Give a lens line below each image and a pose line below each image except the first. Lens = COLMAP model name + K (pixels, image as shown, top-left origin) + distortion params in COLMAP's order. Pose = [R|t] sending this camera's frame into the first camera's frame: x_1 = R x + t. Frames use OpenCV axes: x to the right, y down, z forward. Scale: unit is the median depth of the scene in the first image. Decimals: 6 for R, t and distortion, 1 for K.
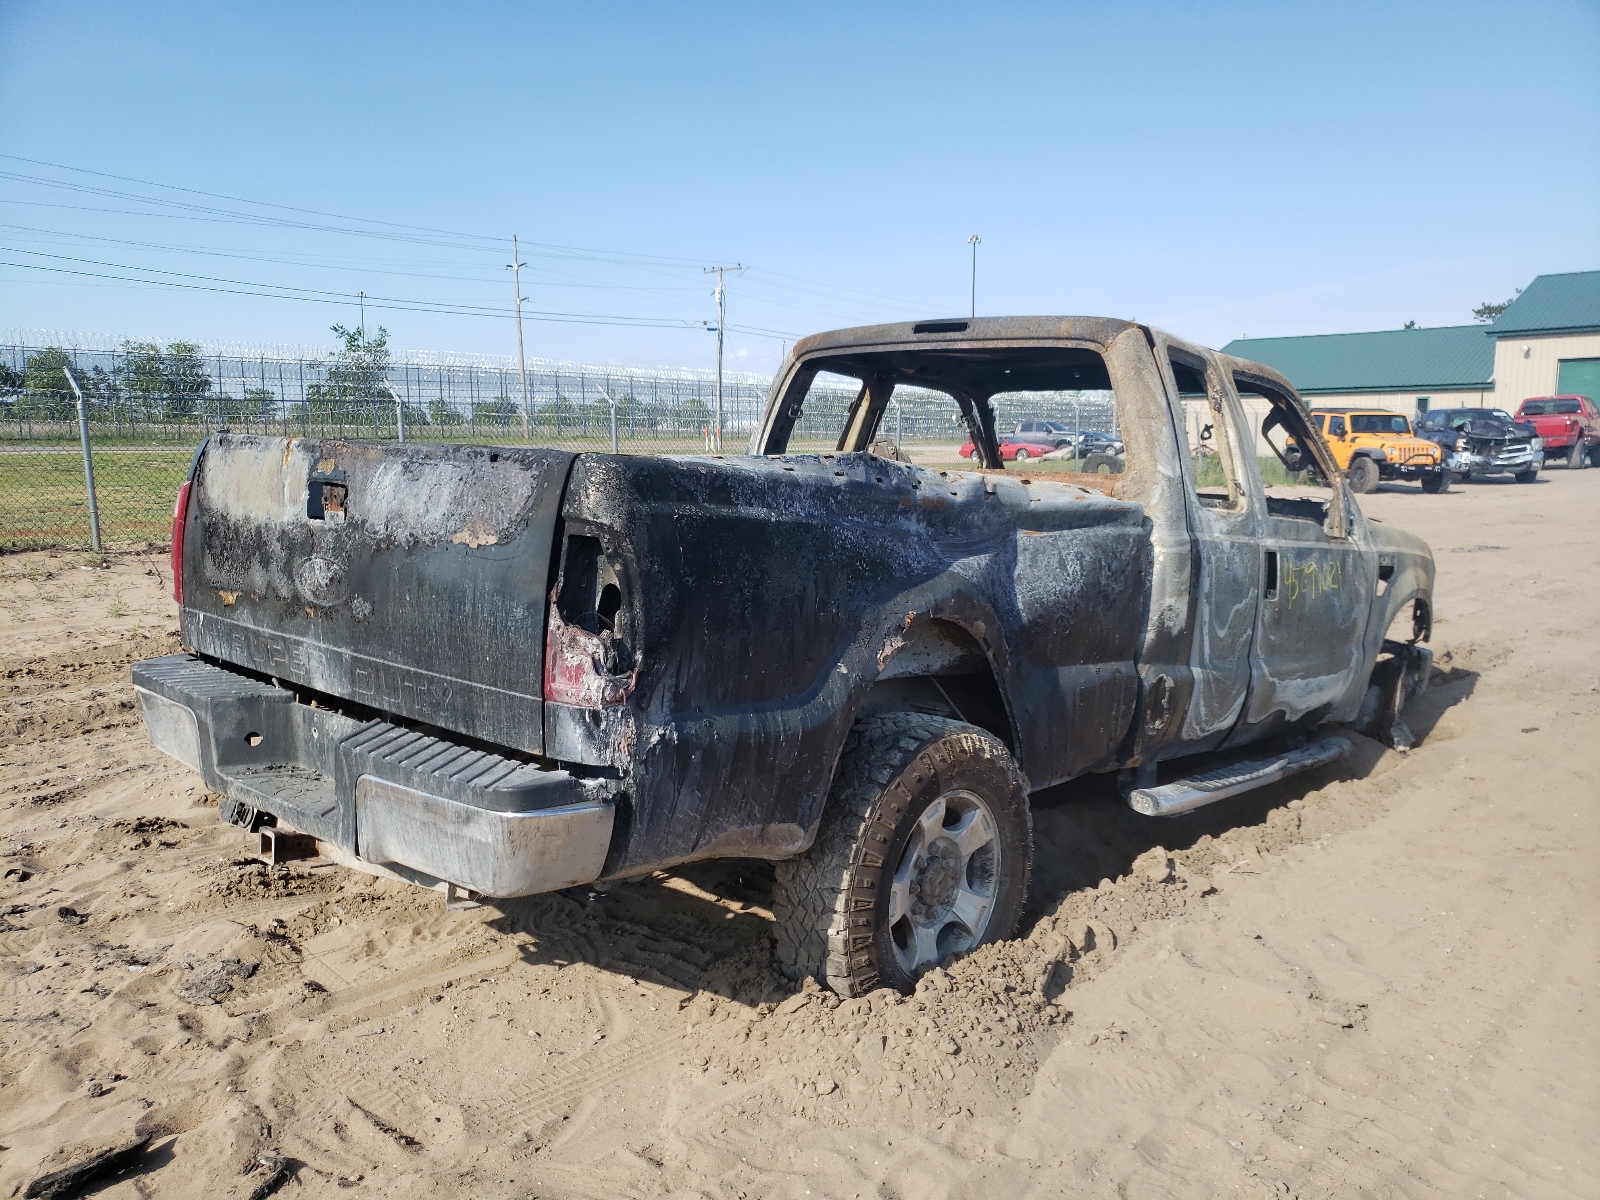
lens RADIAL K [[1255.1, 0, 805.9], [0, 1255.1, 611.1], [0, 0, 1]] dist [0.004146, 0.010492]
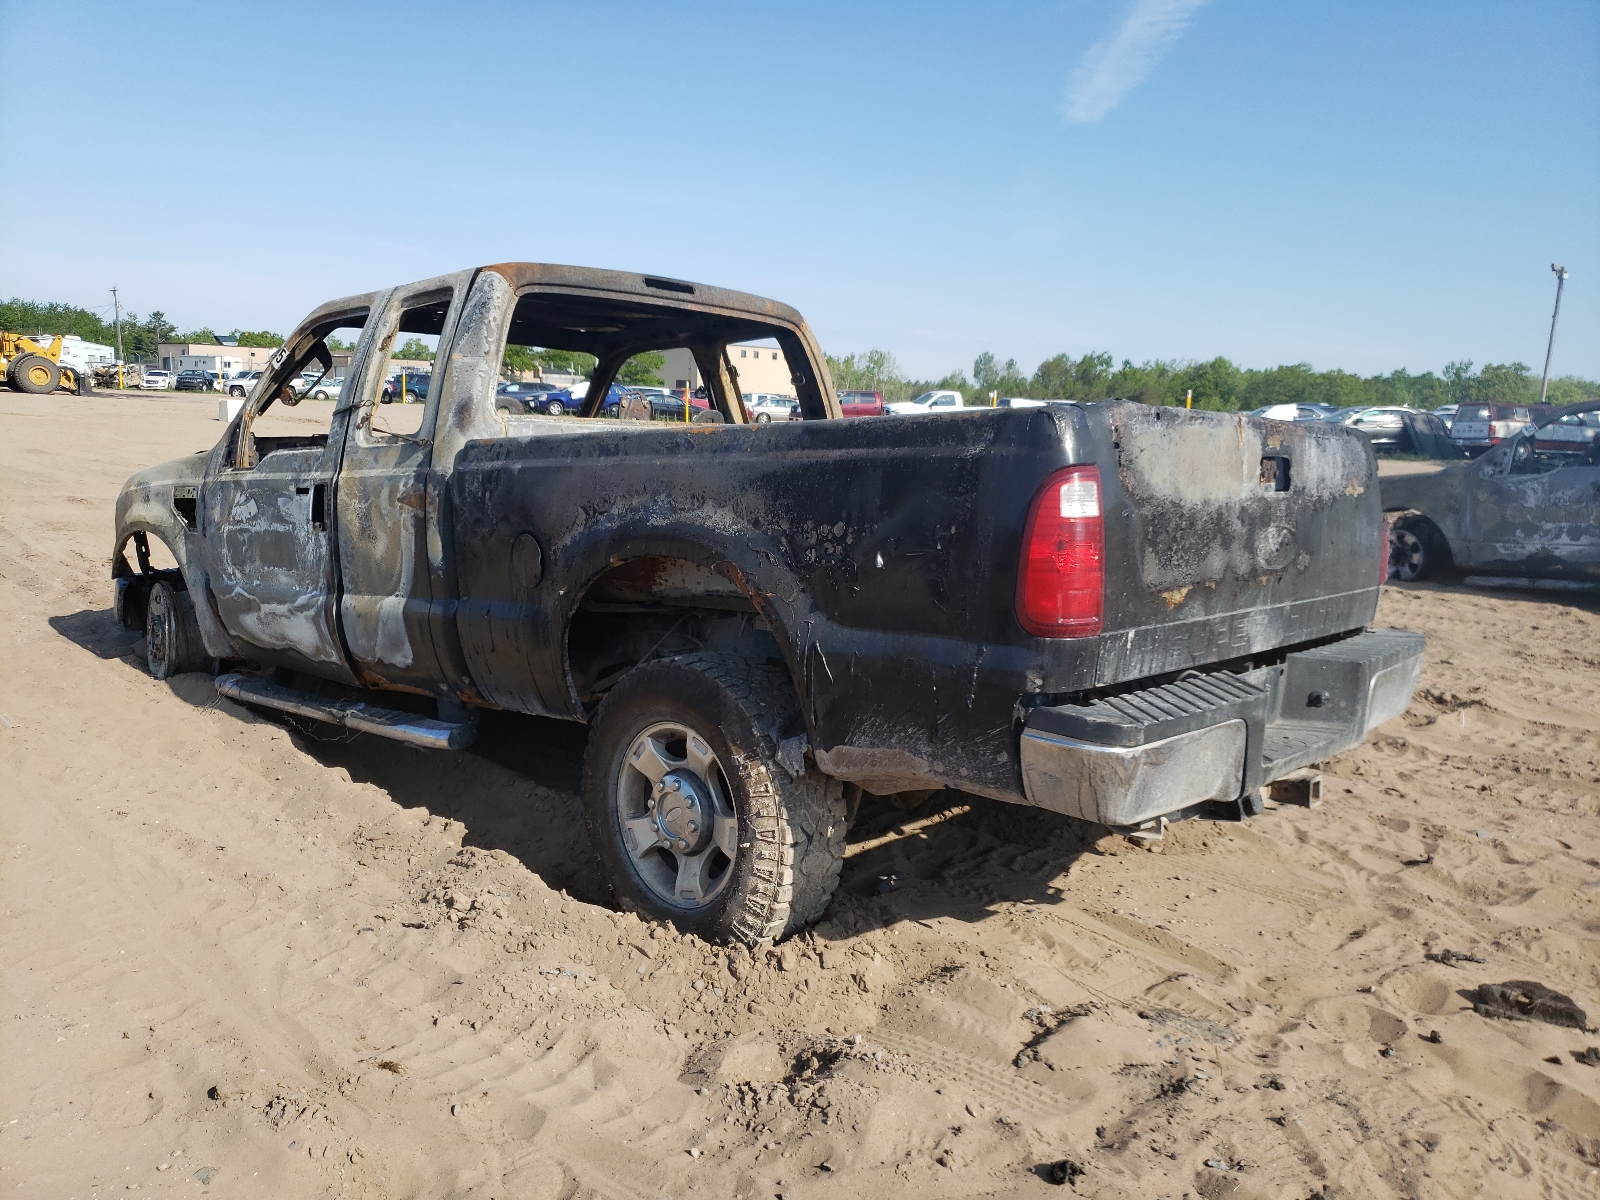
lens RADIAL K [[1255.1, 0, 809.3], [0, 1255.1, 587.0], [0, 0, 1]] dist [0.004146, 0.010492]
pose [[0.024981, -0.144746, 0.989154, -1.392110], [0.097759, 0.985074, 0.141680, -0.173311], [-0.994897, 0.093160, 0.038759, 1.283711]]
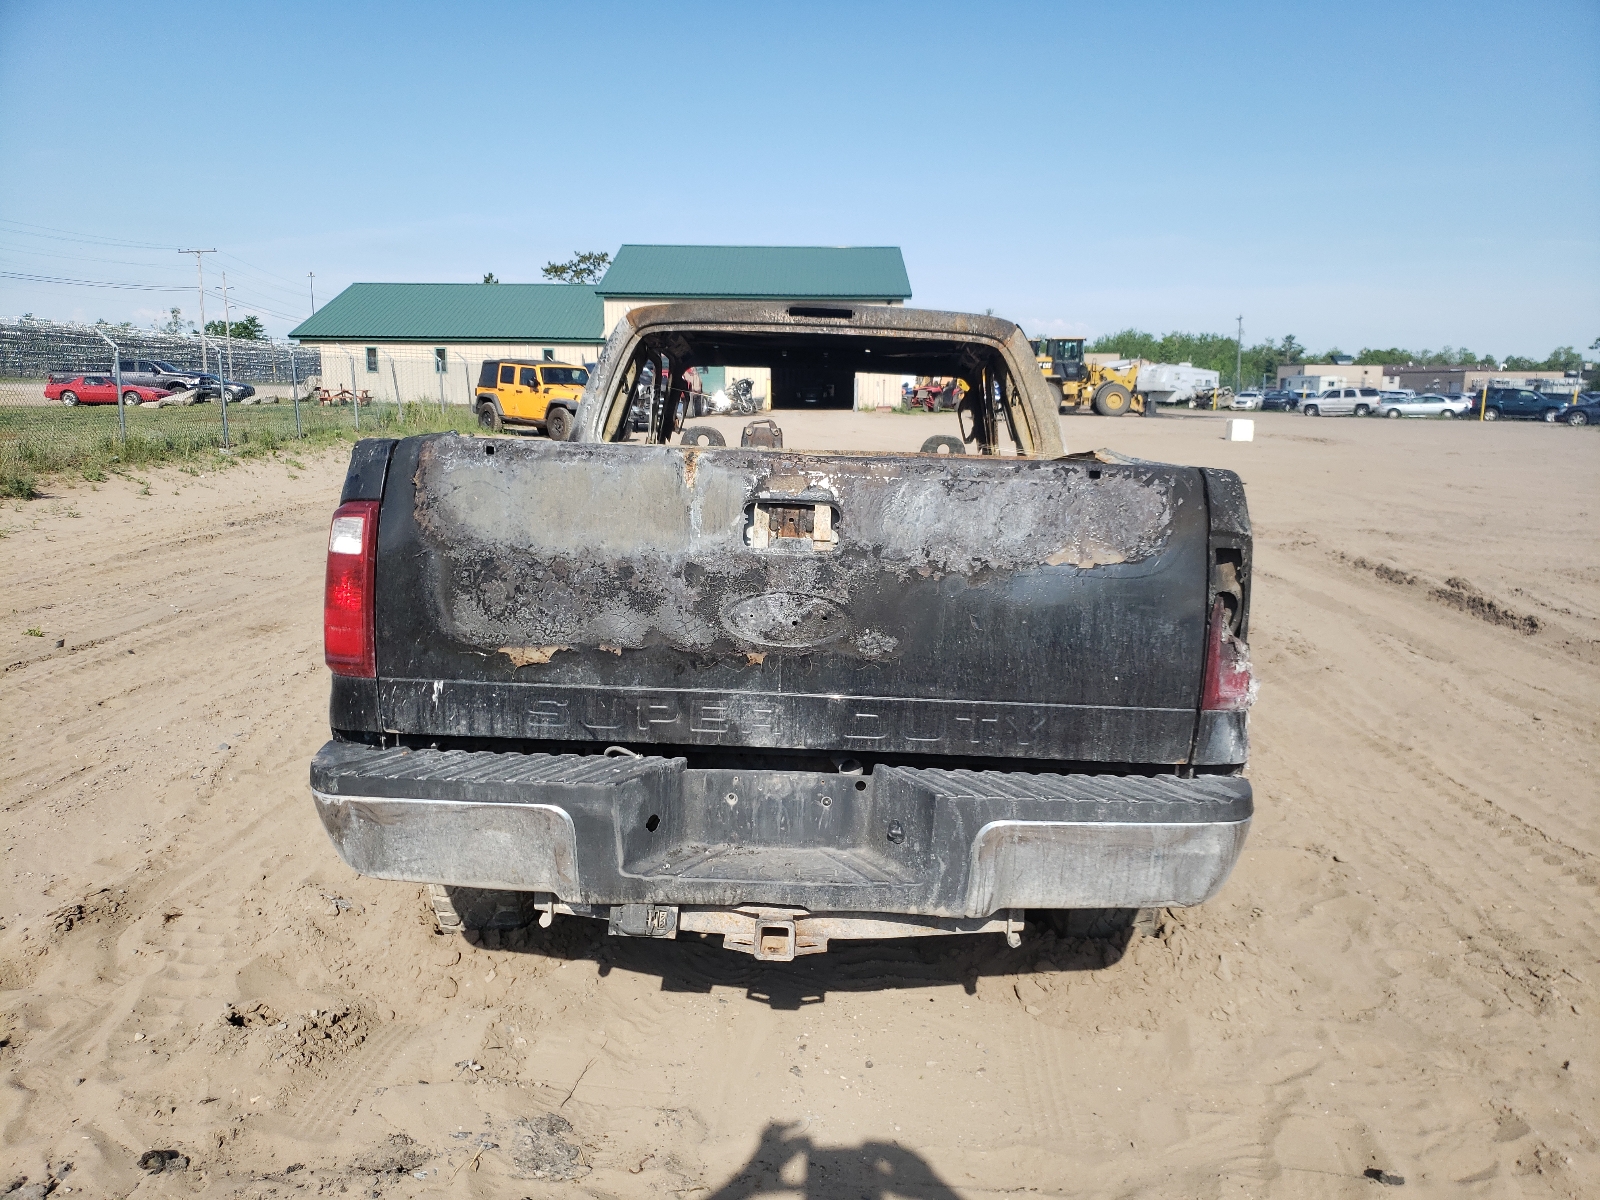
lens RADIAL K [[1255.1, 0, 812.2], [0, 1255.1, 608.9], [0, 0, 1]] dist [0.004146, 0.010492]
pose [[0.759545, -0.100292, 0.642676, -0.862458], [0.072456, 0.994938, 0.069631, -0.083523], [-0.646407, -0.006322, 0.762967, 0.321880]]
